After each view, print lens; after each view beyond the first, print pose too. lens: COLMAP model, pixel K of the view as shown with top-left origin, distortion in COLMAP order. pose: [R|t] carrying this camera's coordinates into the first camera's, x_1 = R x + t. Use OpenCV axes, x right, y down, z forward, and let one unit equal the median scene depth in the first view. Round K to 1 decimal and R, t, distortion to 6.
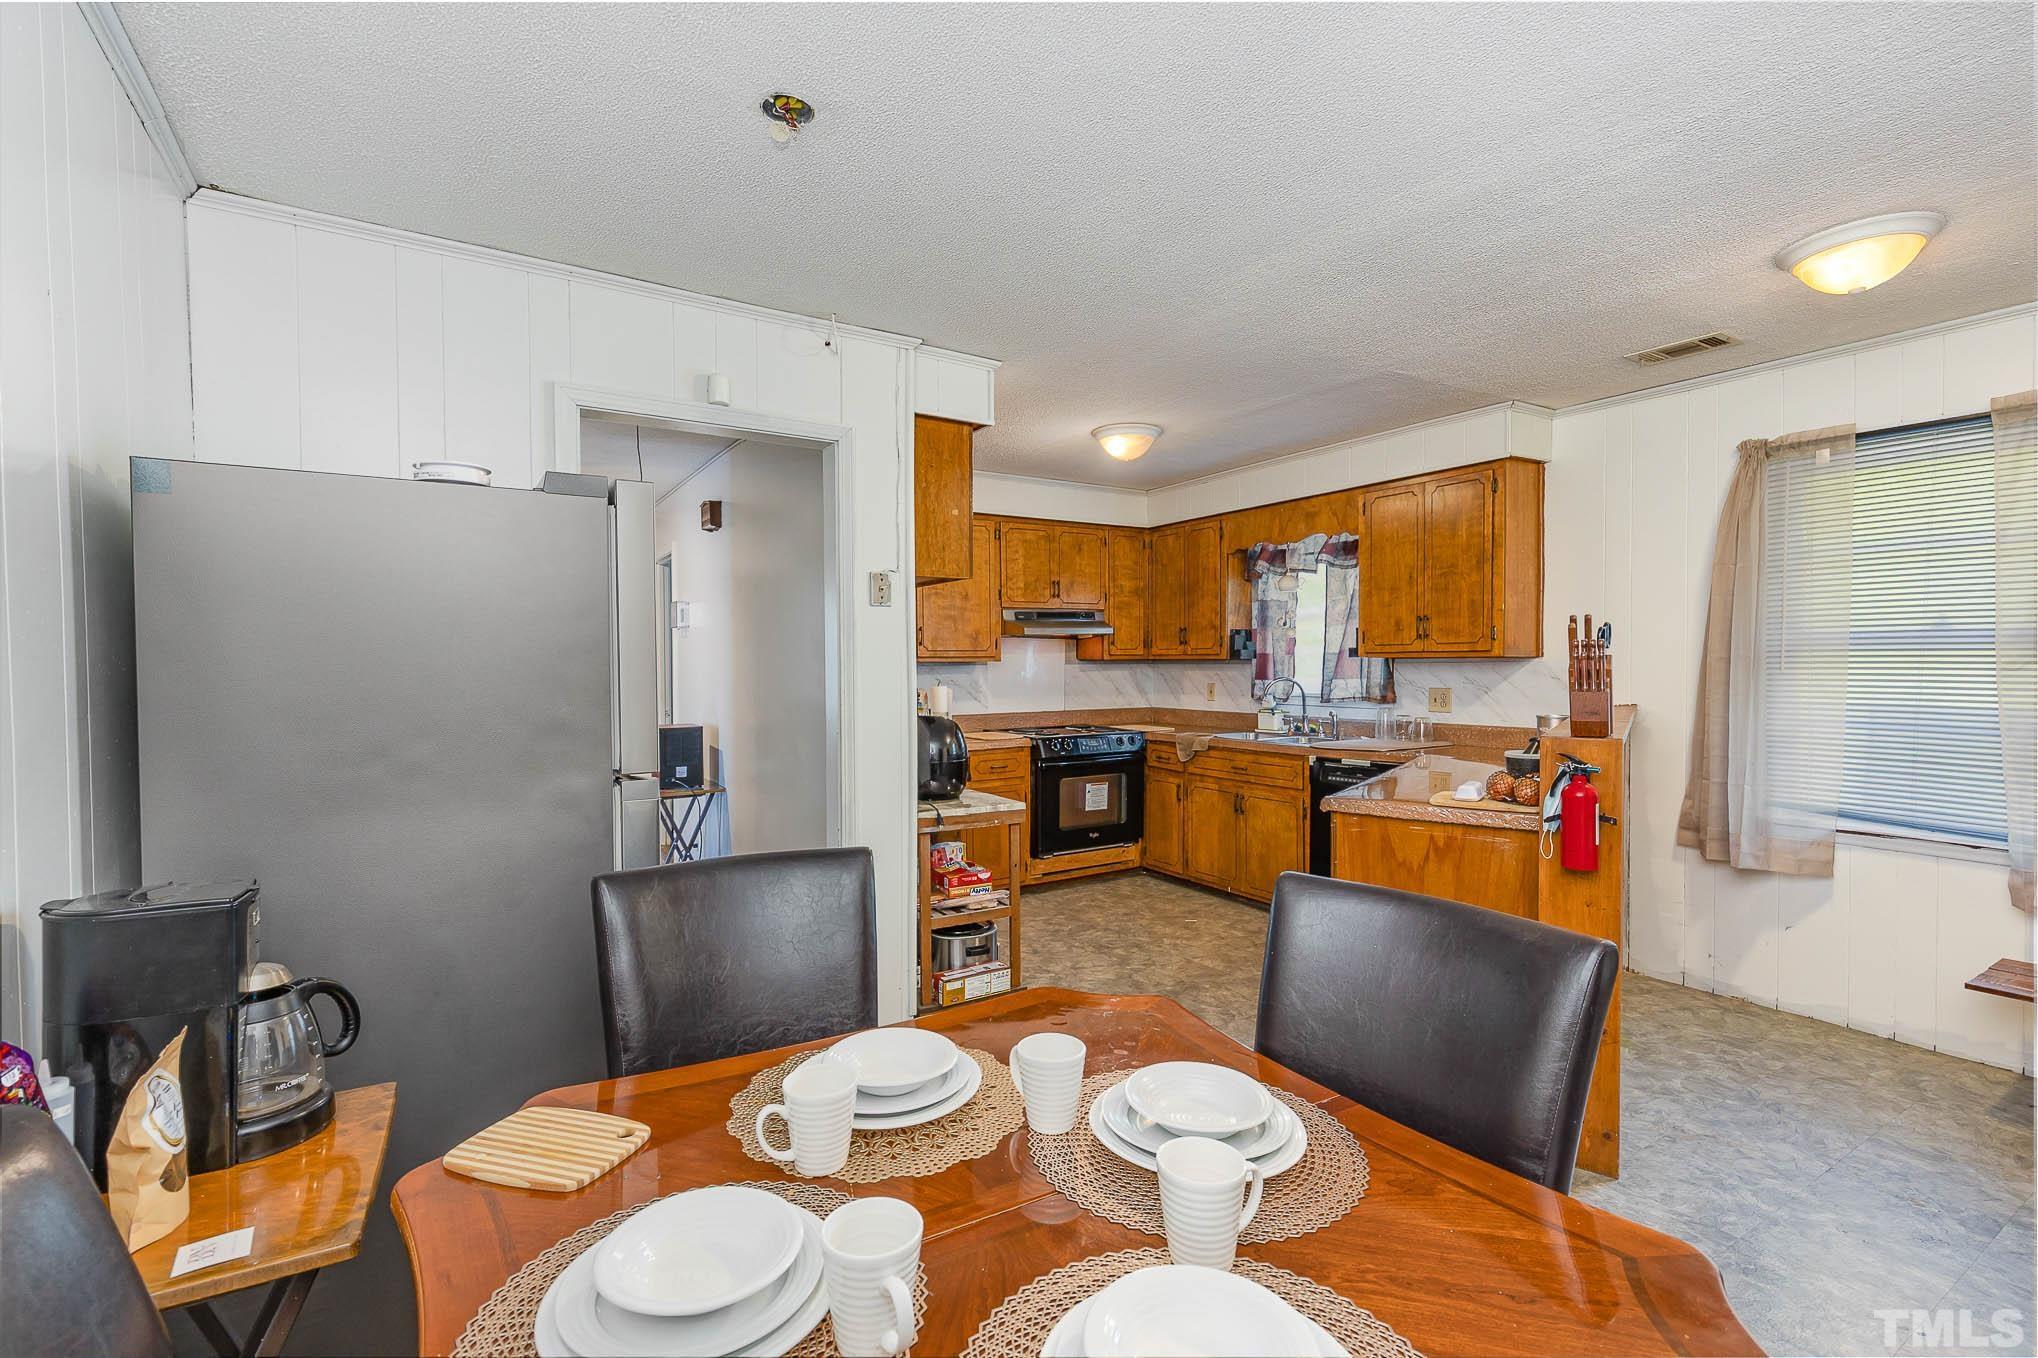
lens RADIAL K [[910.3, 0, 1011.9], [0, 910.3, 681.2], [0, 0, 1]] dist [0.000545, -0.000093]
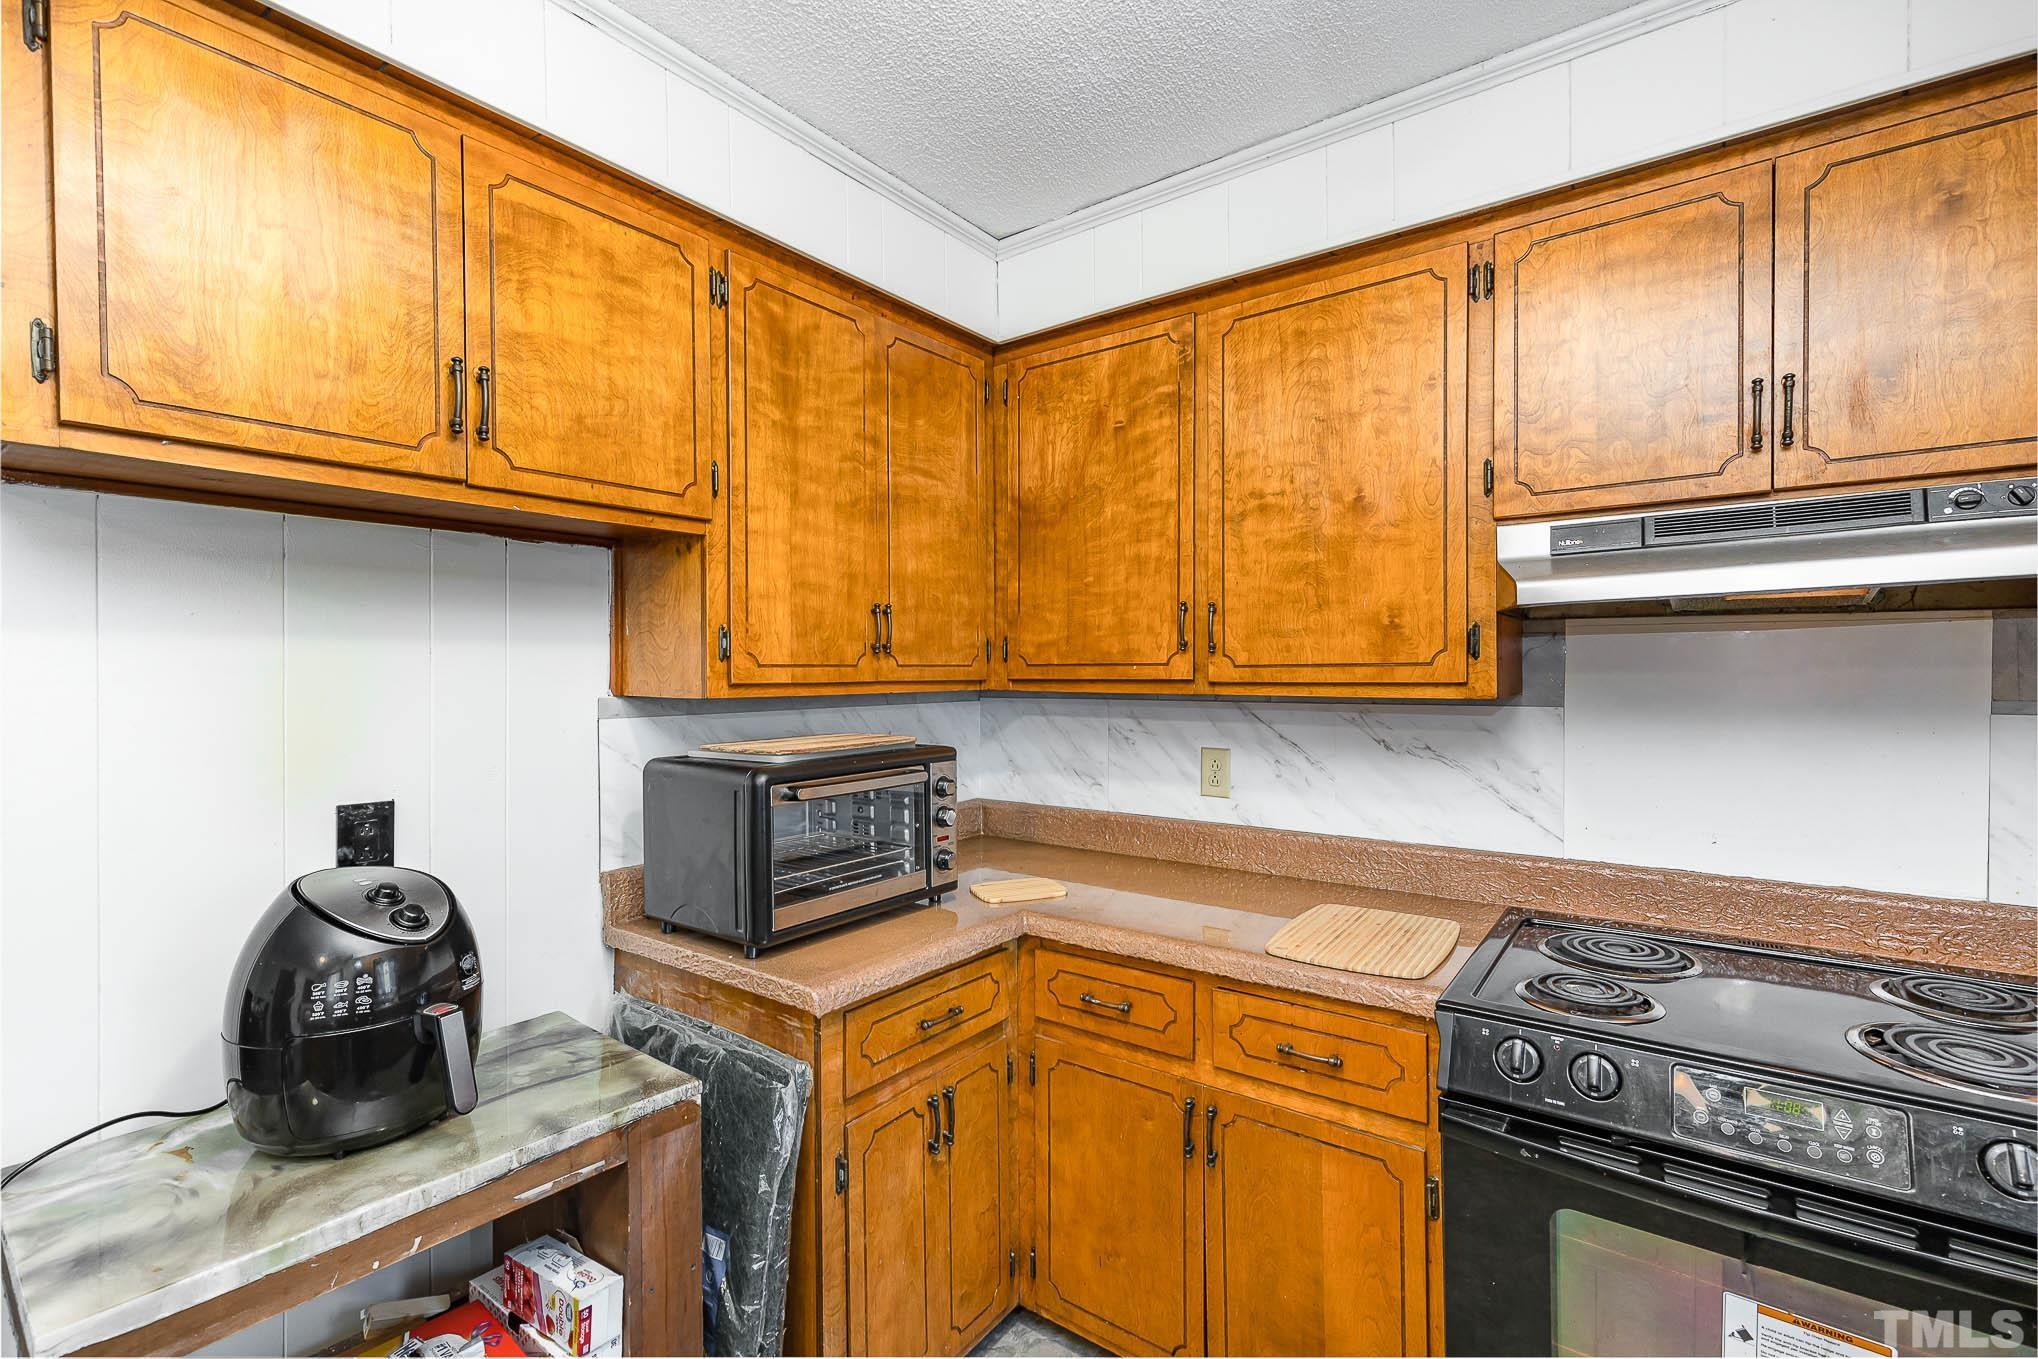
lens RADIAL K [[913.0, 0, 1026.8], [0, 913.0, 678.4], [0, 0, 1]] dist [0.013328, -0.000042]
pose [[0.368094, 0.013686, -0.929688, 0.213891], [-0.016516, 0.999830, 0.008180, -0.028342], [0.929642, 0.012343, 0.368258, 0.743402]]
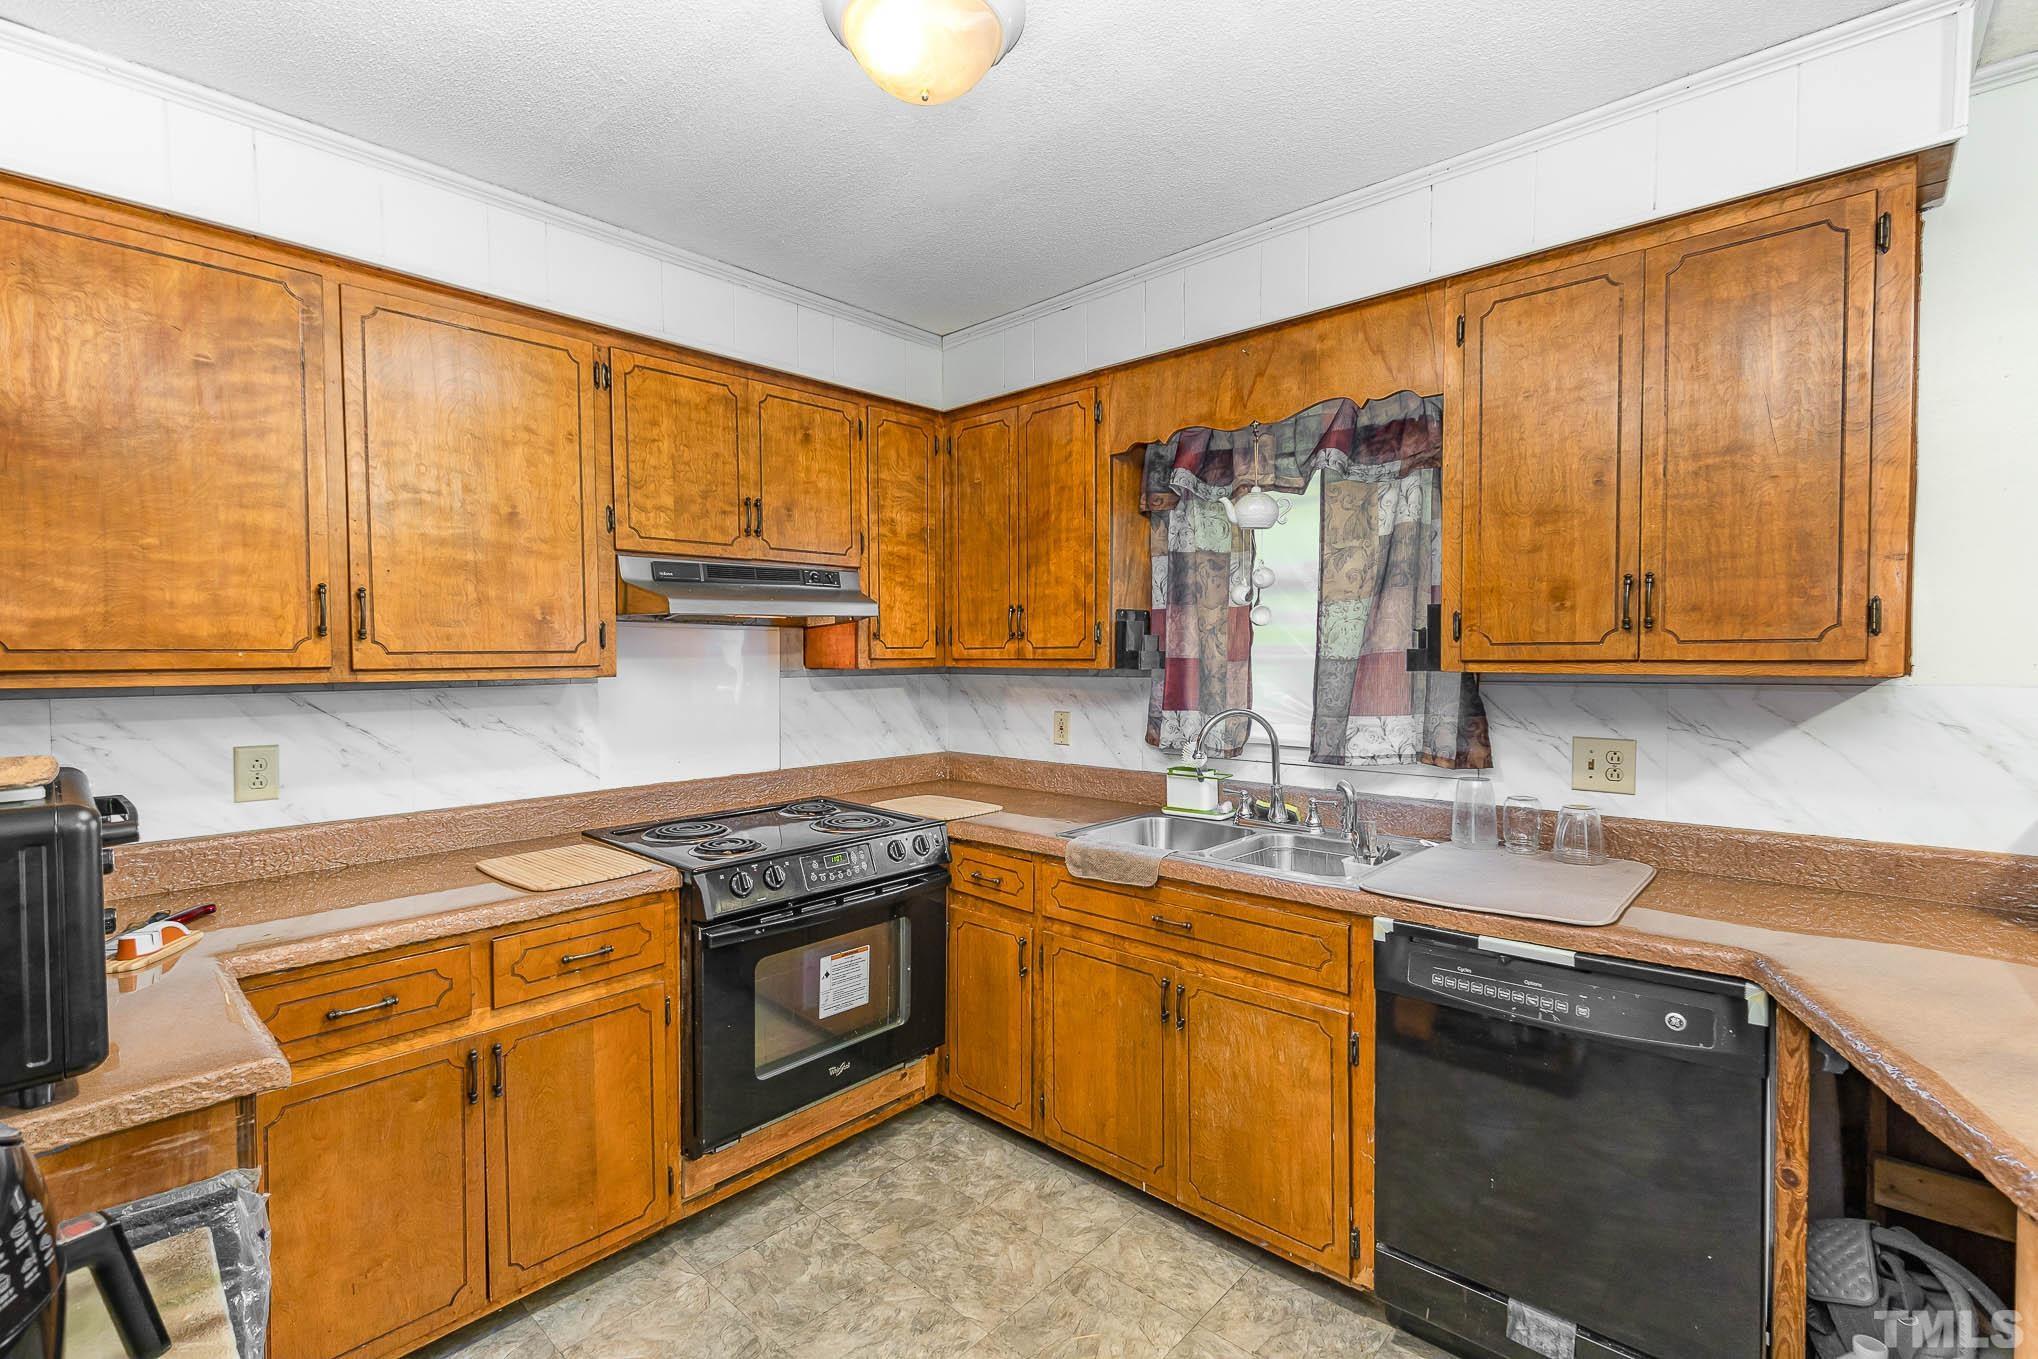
lens RADIAL K [[910.3, 0, 1011.9], [0, 910.3, 681.7], [0, 0, 1]] dist [0.000545, -0.000093]
pose [[0.963993, -0.007267, 0.265829, 0.053500], [0.005141, 0.999949, 0.008695, -0.022189], [-0.265879, -0.007015, 0.963981, 0.538811]]
